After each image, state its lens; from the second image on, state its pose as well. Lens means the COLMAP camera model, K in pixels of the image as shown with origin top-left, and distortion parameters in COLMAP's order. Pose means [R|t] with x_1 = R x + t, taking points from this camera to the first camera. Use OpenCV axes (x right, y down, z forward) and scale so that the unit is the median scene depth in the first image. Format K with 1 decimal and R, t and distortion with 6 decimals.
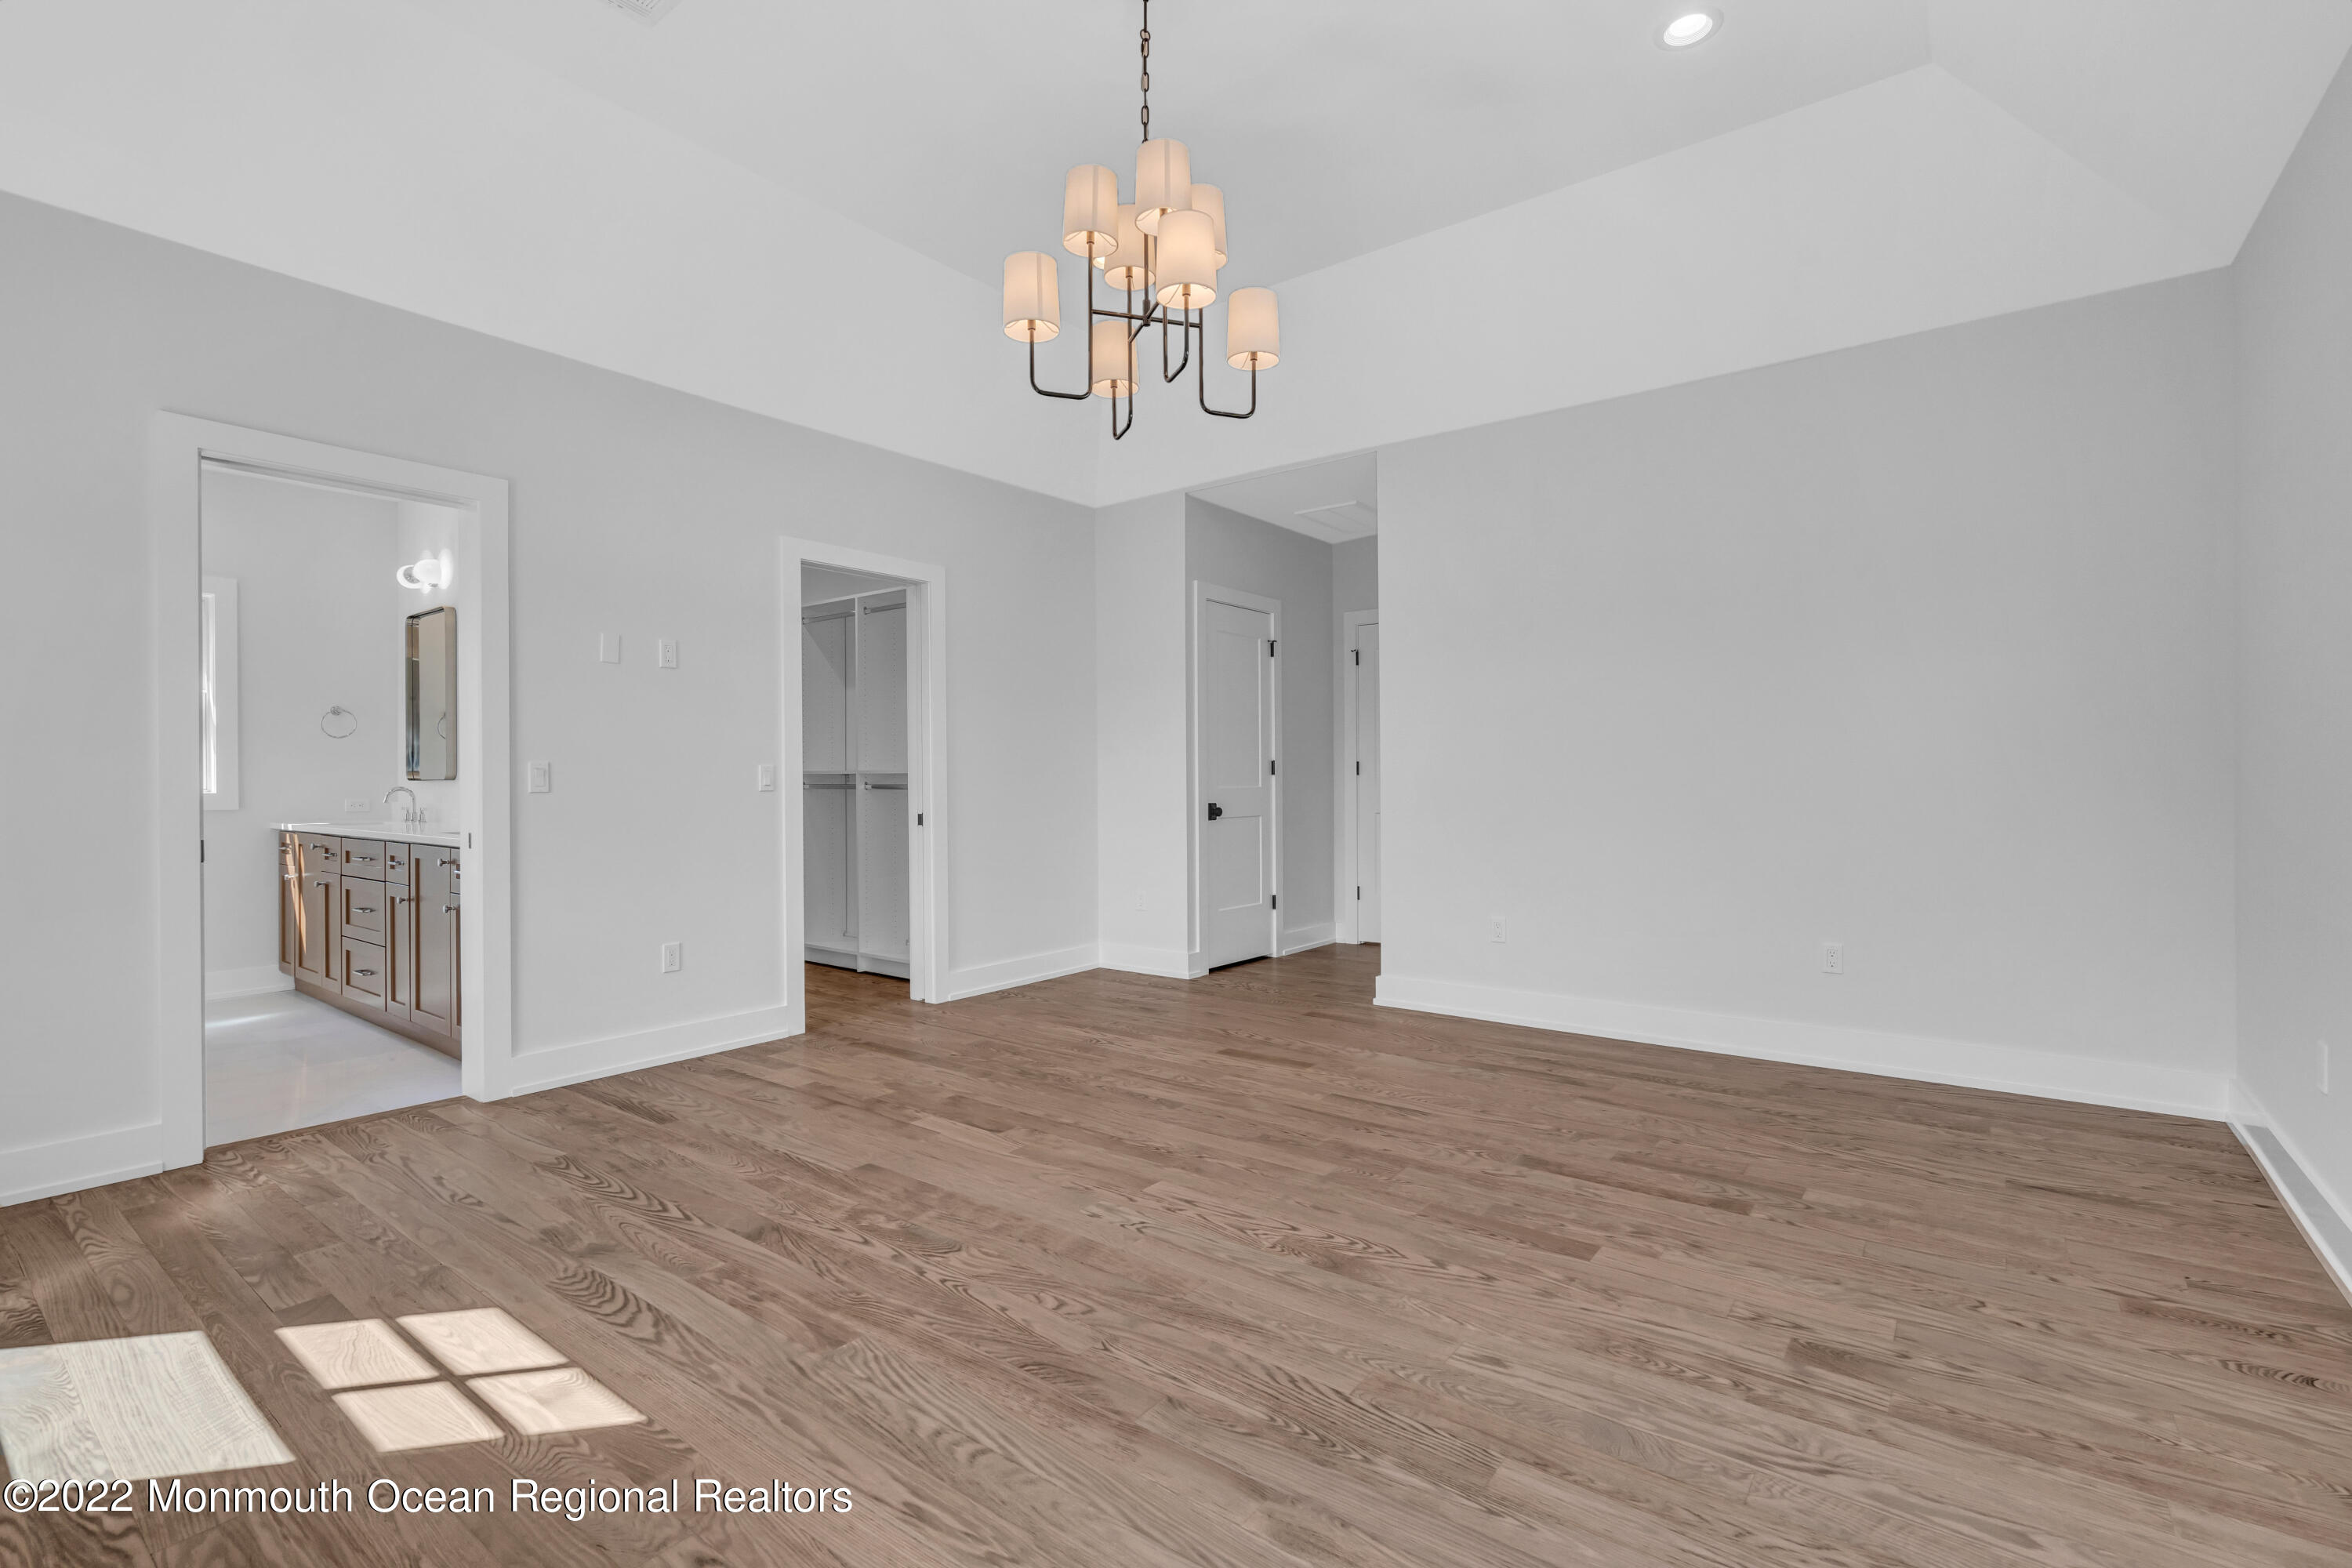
lens RADIAL K [[1064.9, 0, 1170.2], [0, 1064.9, 783.1], [0, 0, 1]] dist [-0.002435, 0.000039]
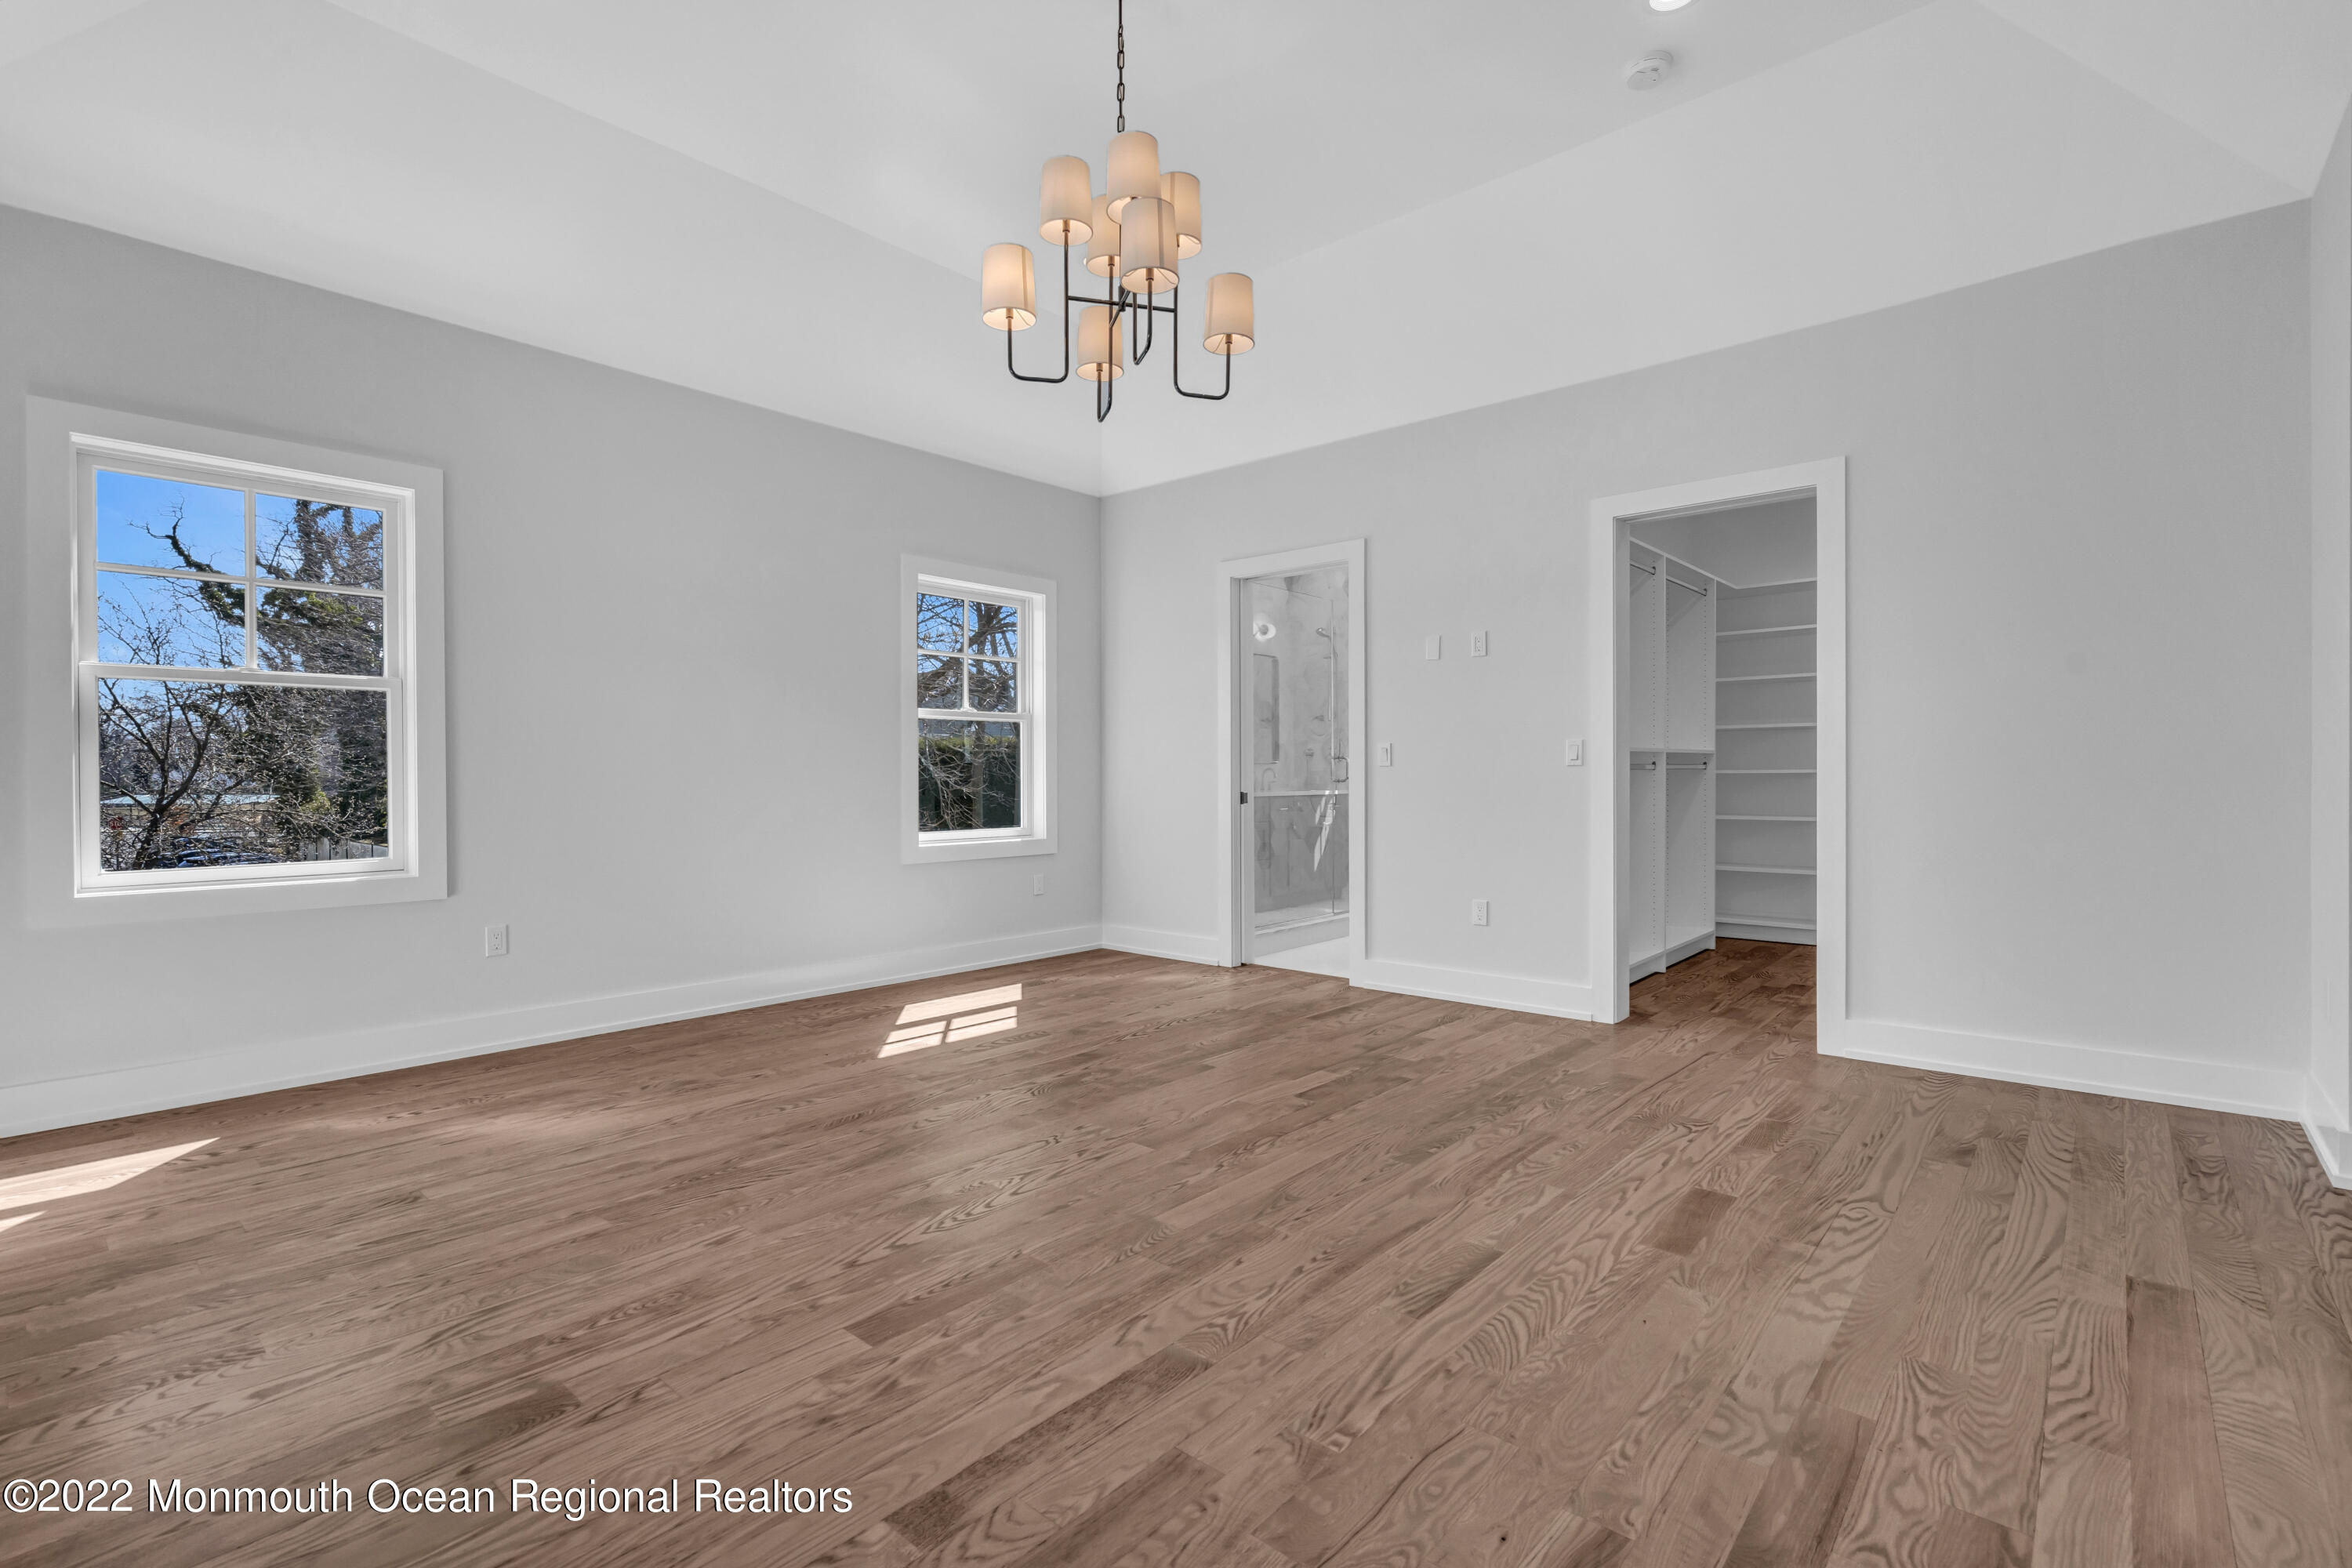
lens RADIAL K [[1064.9, 0, 1168.5], [0, 1064.9, 785.7], [0, 0, 1]] dist [-0.002435, 0.000039]
pose [[-0.073614, 0.012822, -0.997204, 0.896808], [0.003727, 0.999914, 0.012582, 0.017345], [0.997280, -0.002791, -0.073656, 0.991122]]
